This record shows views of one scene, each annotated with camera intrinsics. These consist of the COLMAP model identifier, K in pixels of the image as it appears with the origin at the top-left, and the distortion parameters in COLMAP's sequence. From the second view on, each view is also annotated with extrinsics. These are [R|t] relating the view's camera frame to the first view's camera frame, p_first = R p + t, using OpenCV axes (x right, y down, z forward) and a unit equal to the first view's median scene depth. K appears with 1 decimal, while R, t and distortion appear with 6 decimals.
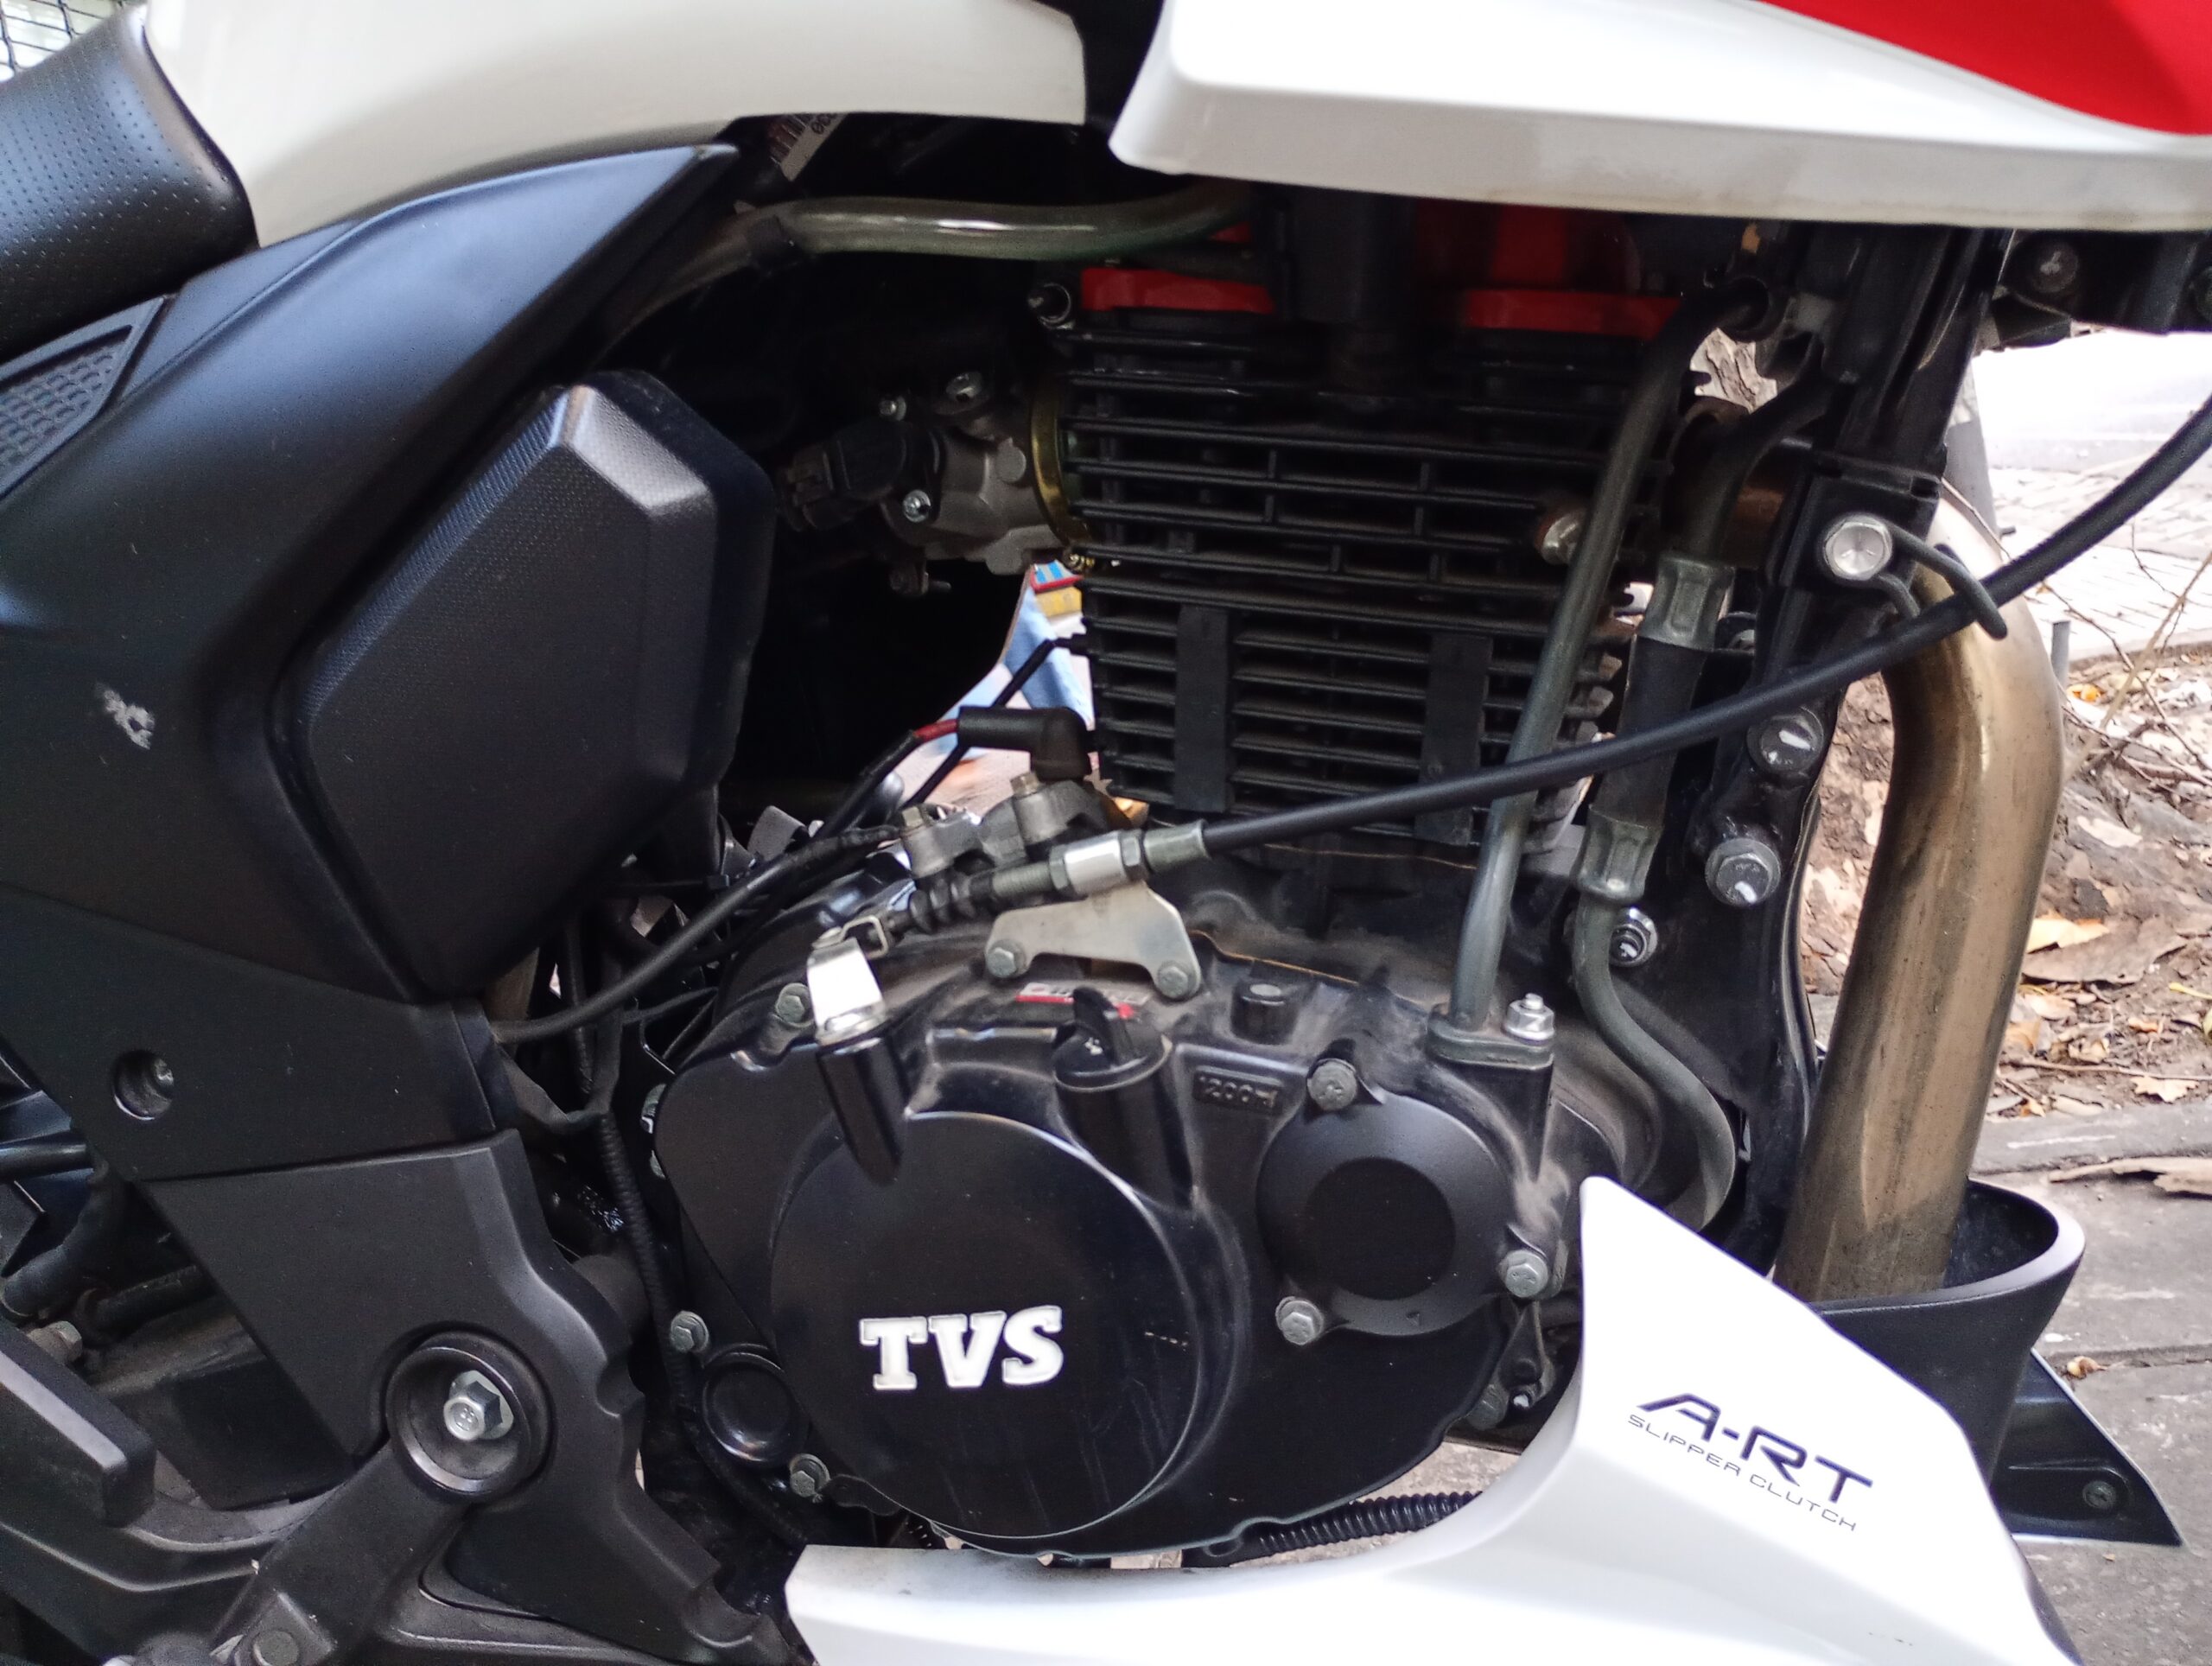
lens RADIAL K [[1869.0, 0, 1106.0], [0, 1869.0, 833.0], [0, 0, 1]] dist [0.057655, -0.087172]
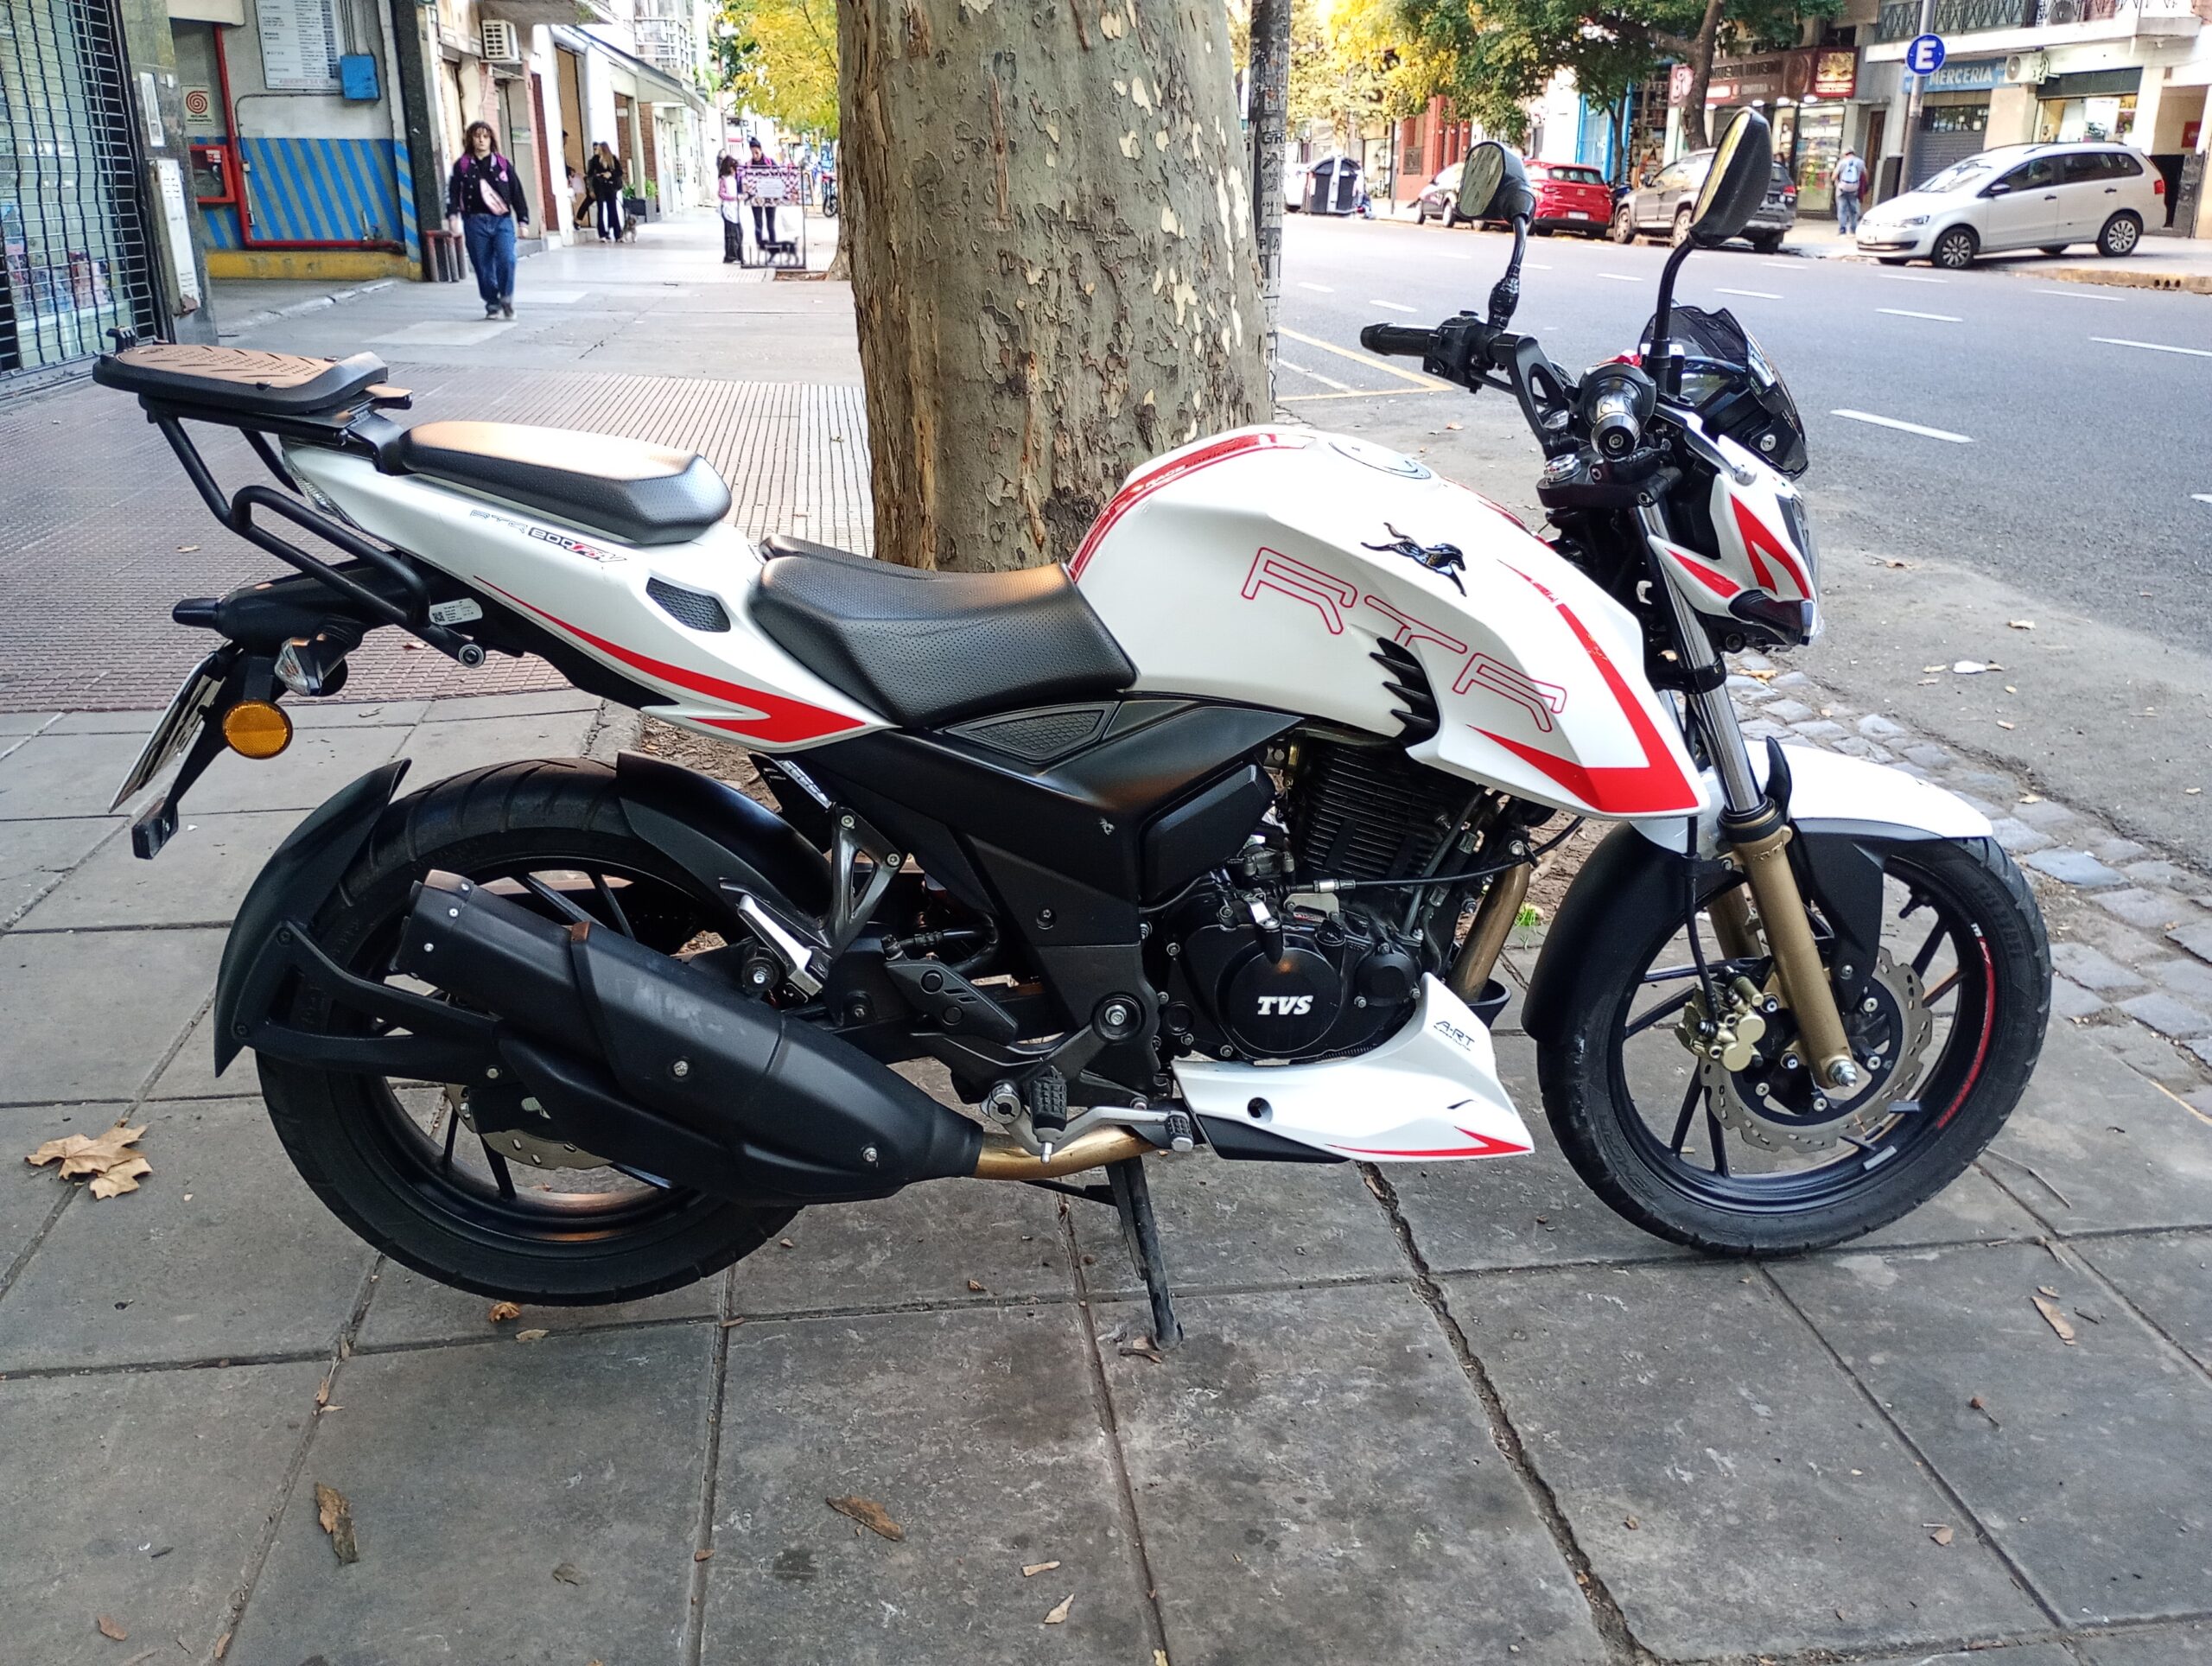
lens RADIAL K [[1817.5, 0, 1106.0], [0, 1817.5, 833.0], [0, 0, 1]] dist [0.044915, -0.007645]
pose [[0.889674, 0.090858, 0.447464, -2.177002], [-0.158891, 0.980356, 0.116854, -0.475203], [-0.428057, -0.175061, 0.886635, -2.202599]]
